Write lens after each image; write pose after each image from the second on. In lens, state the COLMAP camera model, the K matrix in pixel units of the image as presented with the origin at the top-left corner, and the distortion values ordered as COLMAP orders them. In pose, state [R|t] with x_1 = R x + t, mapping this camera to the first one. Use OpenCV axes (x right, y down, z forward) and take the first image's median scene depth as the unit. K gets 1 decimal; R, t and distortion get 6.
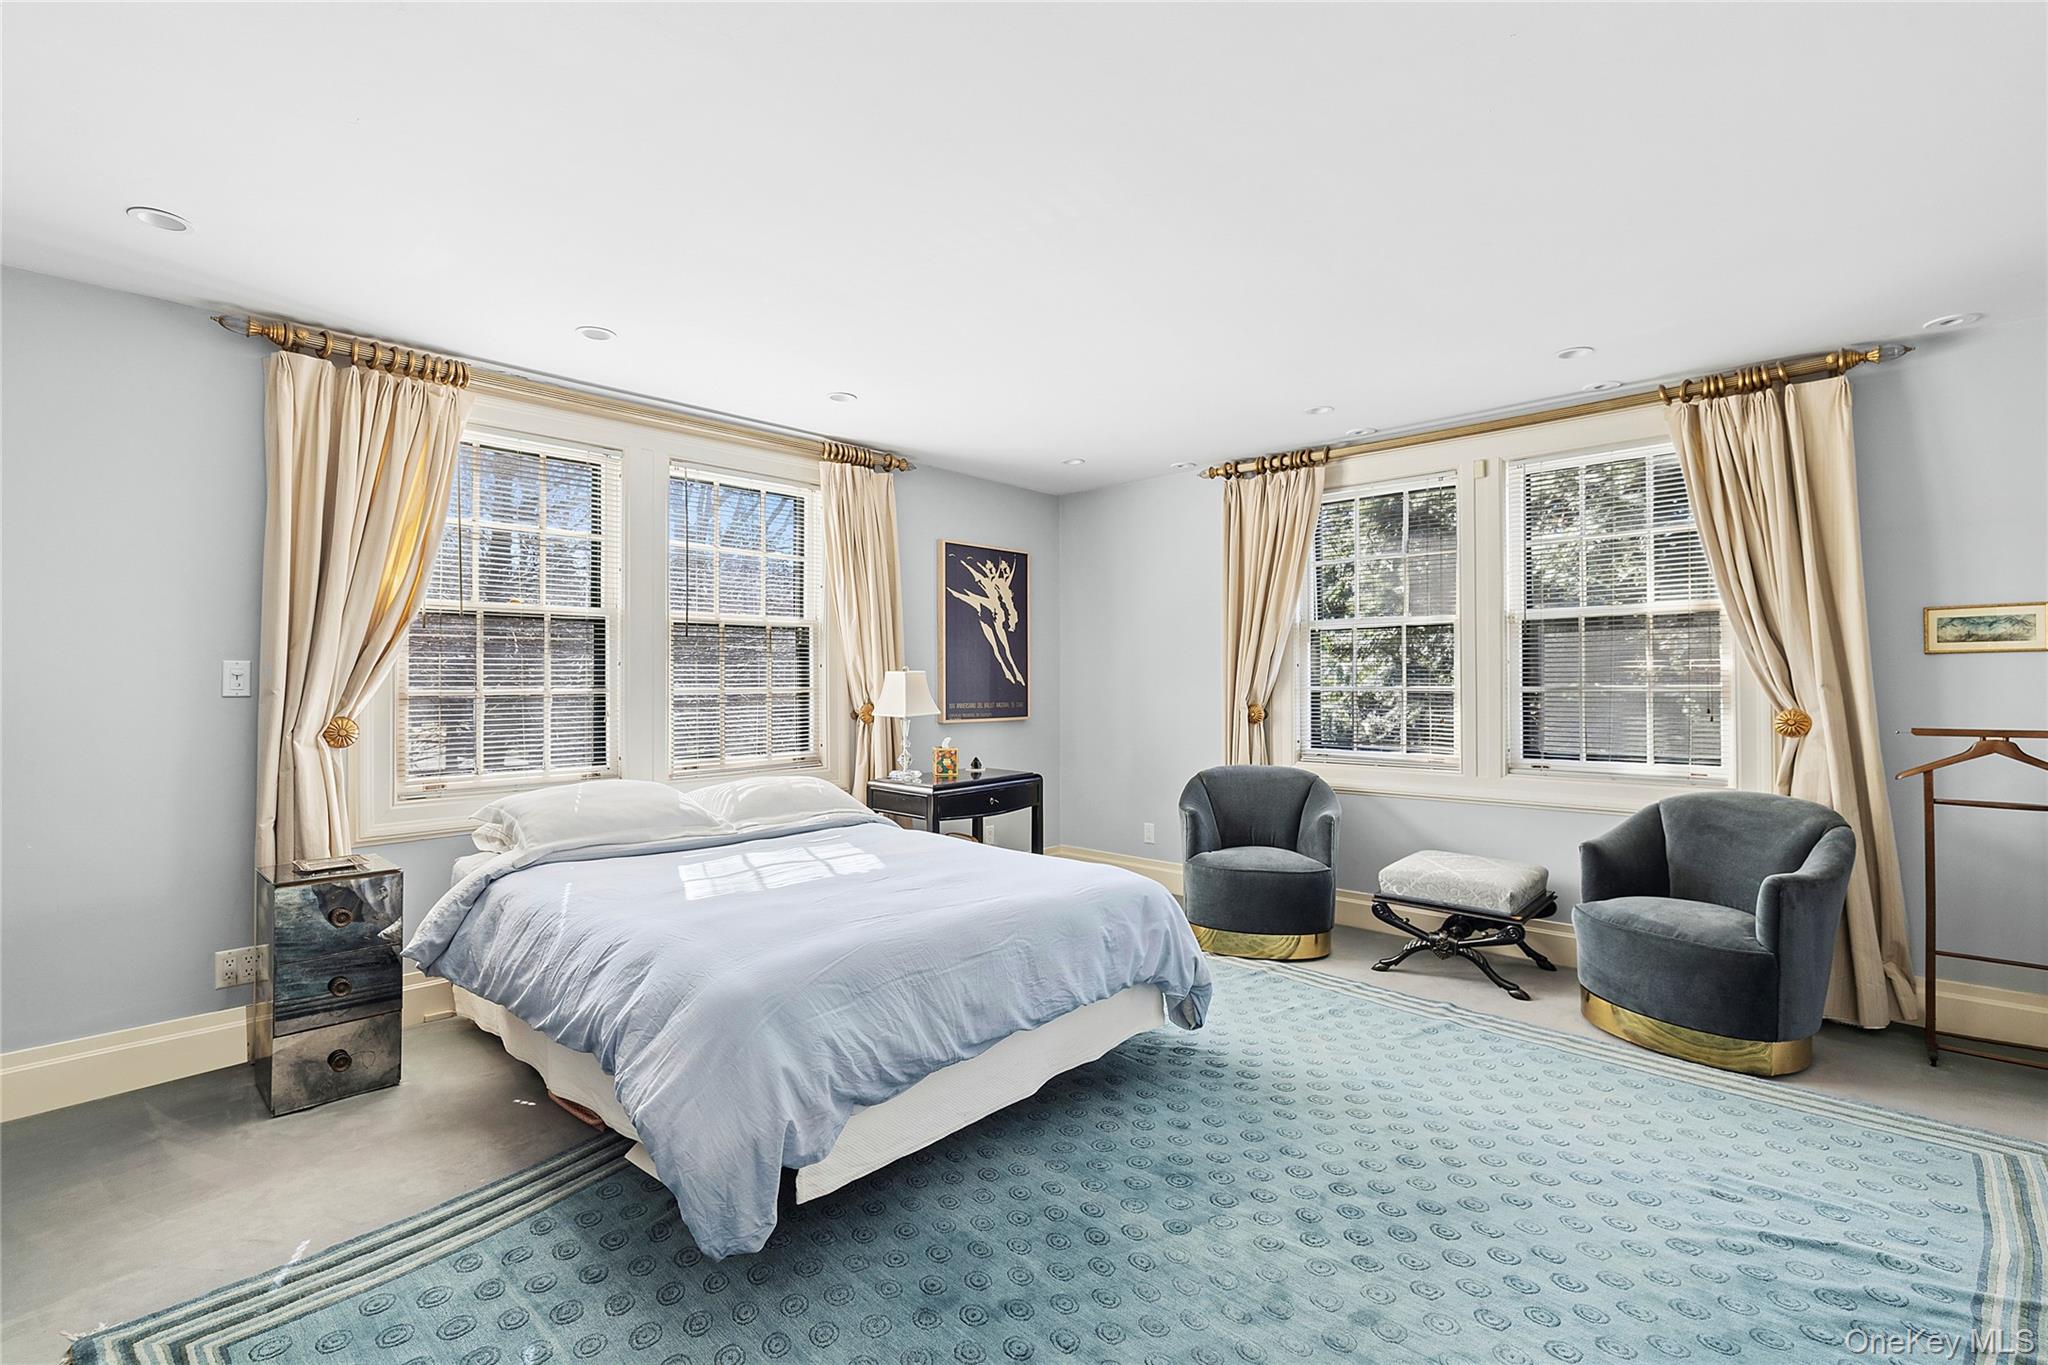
lens RADIAL K [[913.9, 0, 1019.4], [0, 913.9, 682.7], [0, 0, 1]] dist [-0.014051, 0.000001]
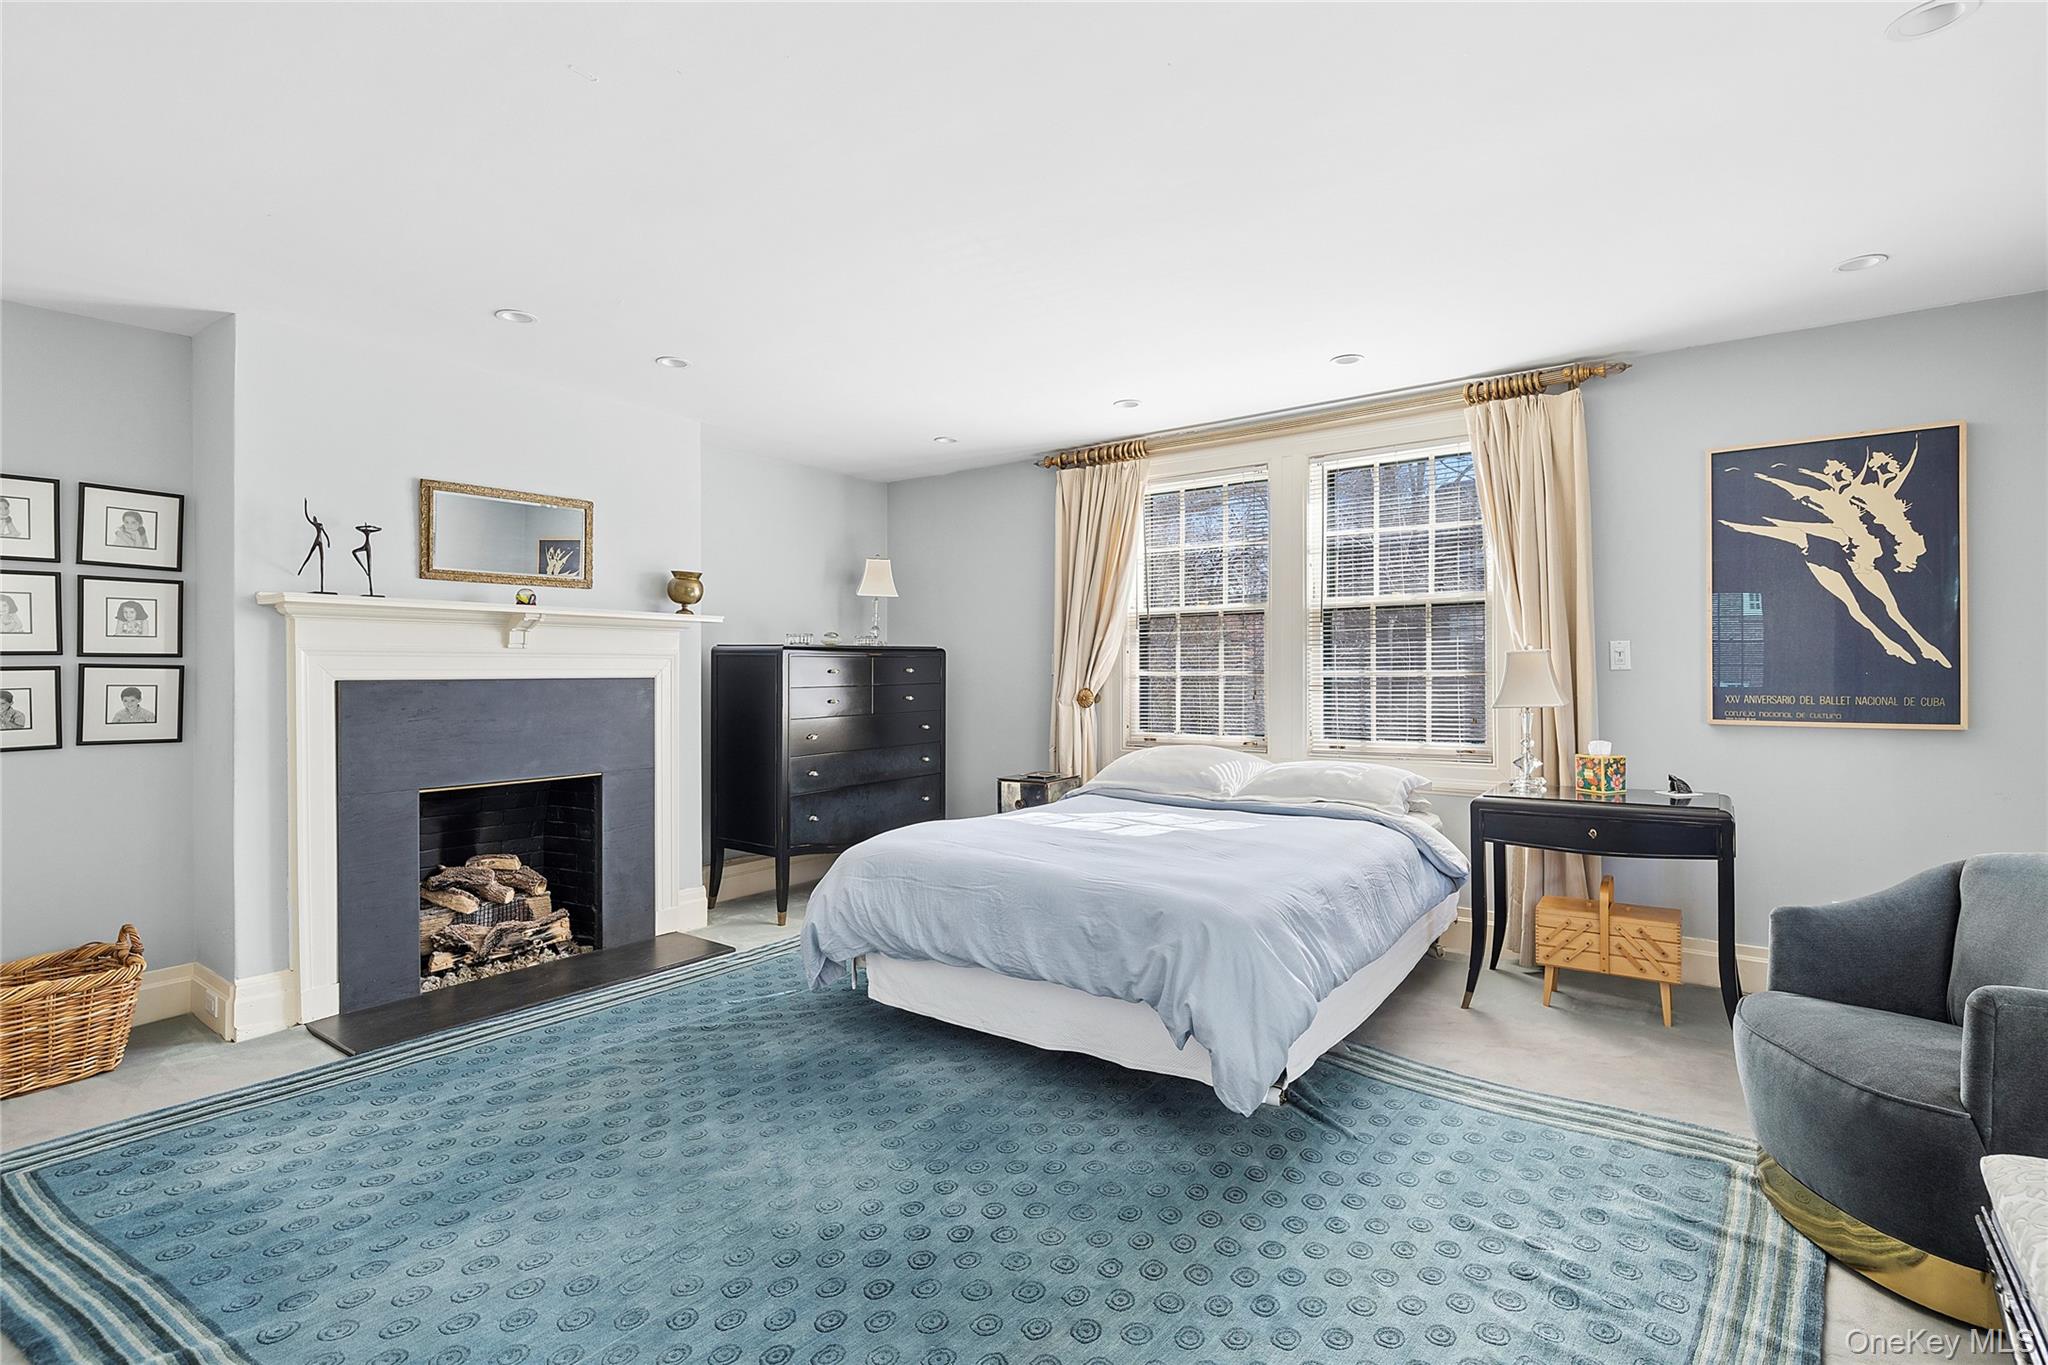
lens RADIAL K [[989.2, 0, 1020.2], [0, 989.2, 670.1], [0, 0, 1]] dist [-0.002462, 0.000402]
pose [[0.110060, 0.000448, -0.993925, 0.618613], [0.003244, 0.999994, 0.000810, 0.002384], [0.993920, -0.003313, 0.110058, 0.445115]]
